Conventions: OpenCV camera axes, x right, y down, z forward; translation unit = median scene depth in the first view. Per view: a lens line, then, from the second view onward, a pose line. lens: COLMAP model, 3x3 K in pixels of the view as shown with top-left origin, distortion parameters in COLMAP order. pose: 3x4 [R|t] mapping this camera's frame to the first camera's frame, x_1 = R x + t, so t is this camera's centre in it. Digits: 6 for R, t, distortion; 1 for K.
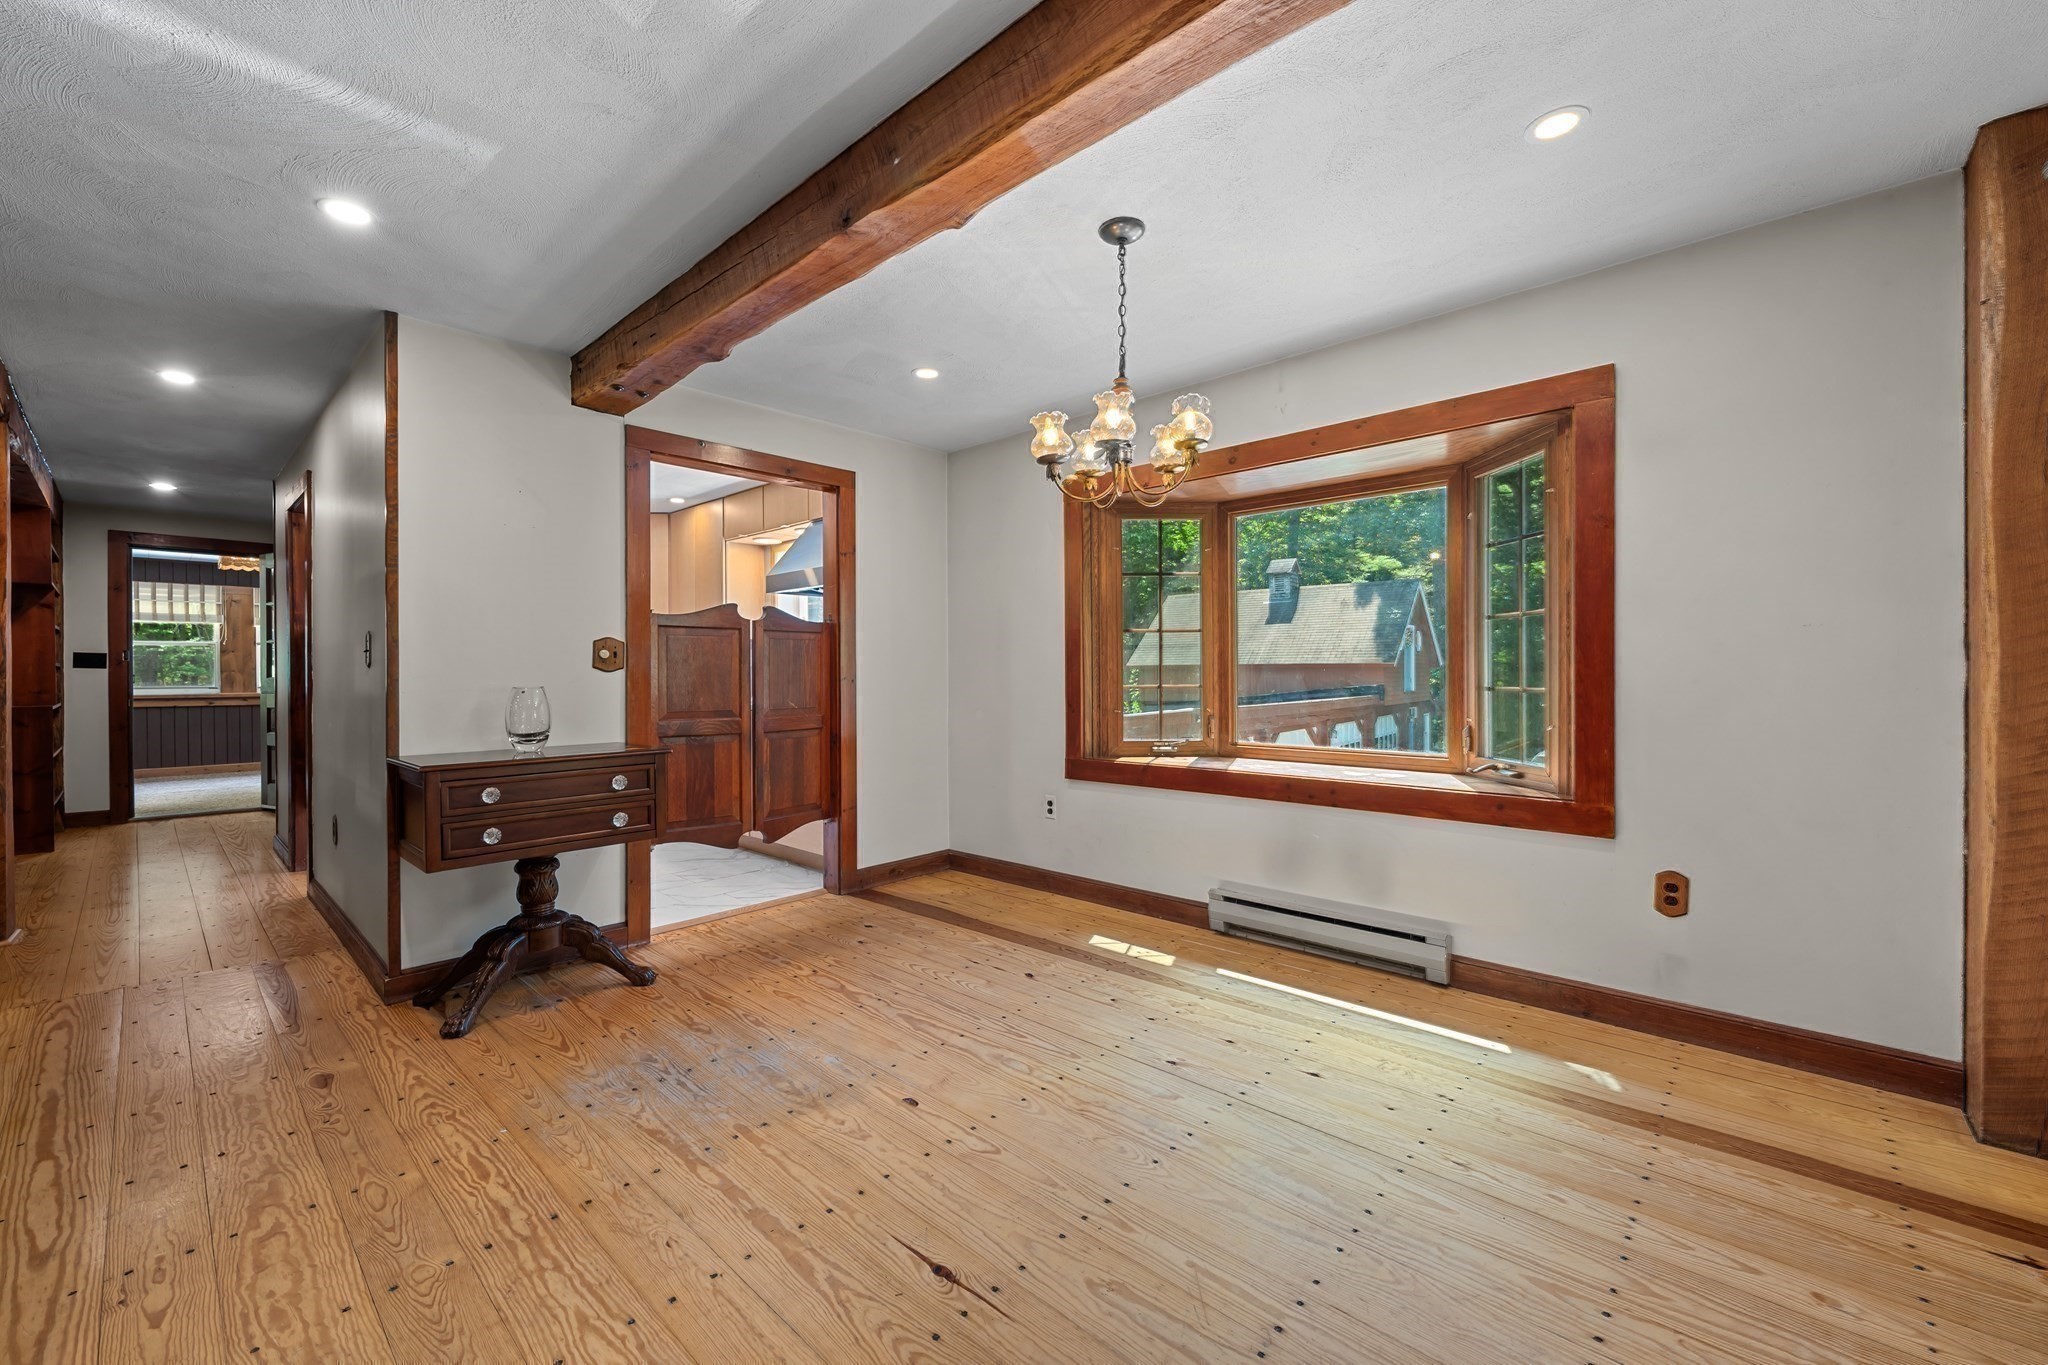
lens RADIAL K [[815.3, 0, 1024.3], [0, 815.3, 680.5], [0, 0, 1]] dist [0.000045, 0.000088]
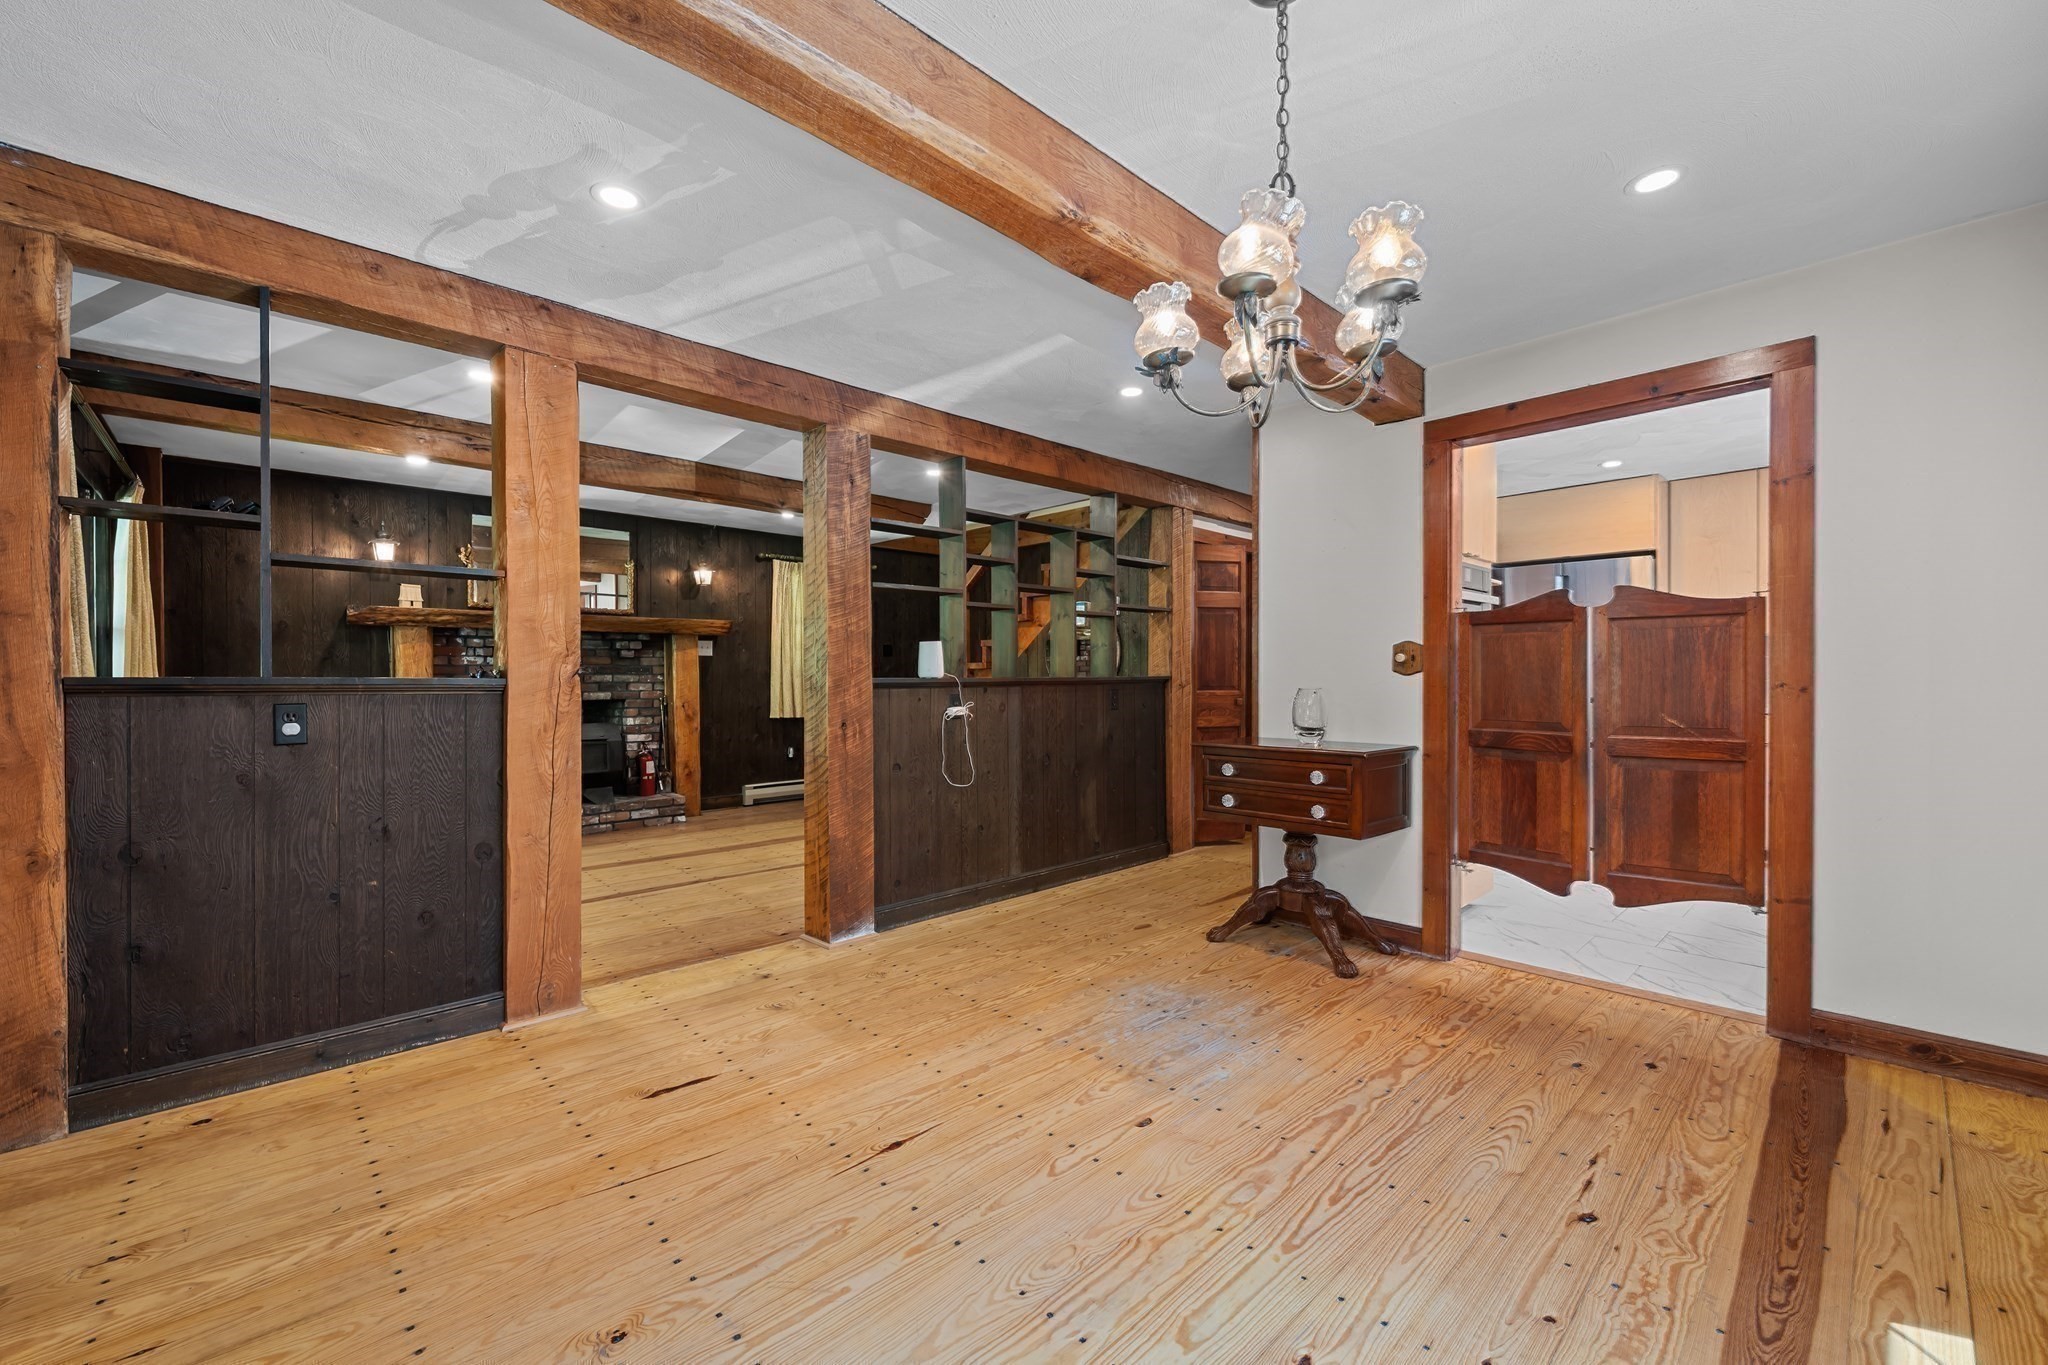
lens RADIAL K [[815.3, 0, 1018.4], [0, 815.3, 685.3], [0, 0, 1]] dist [0.000045, 0.000088]
pose [[-0.067753, 0.012596, -0.997623, 0.591585], [-0.005687, 0.999899, 0.013011, -0.009408], [0.997686, 0.006555, -0.067675, 0.651626]]
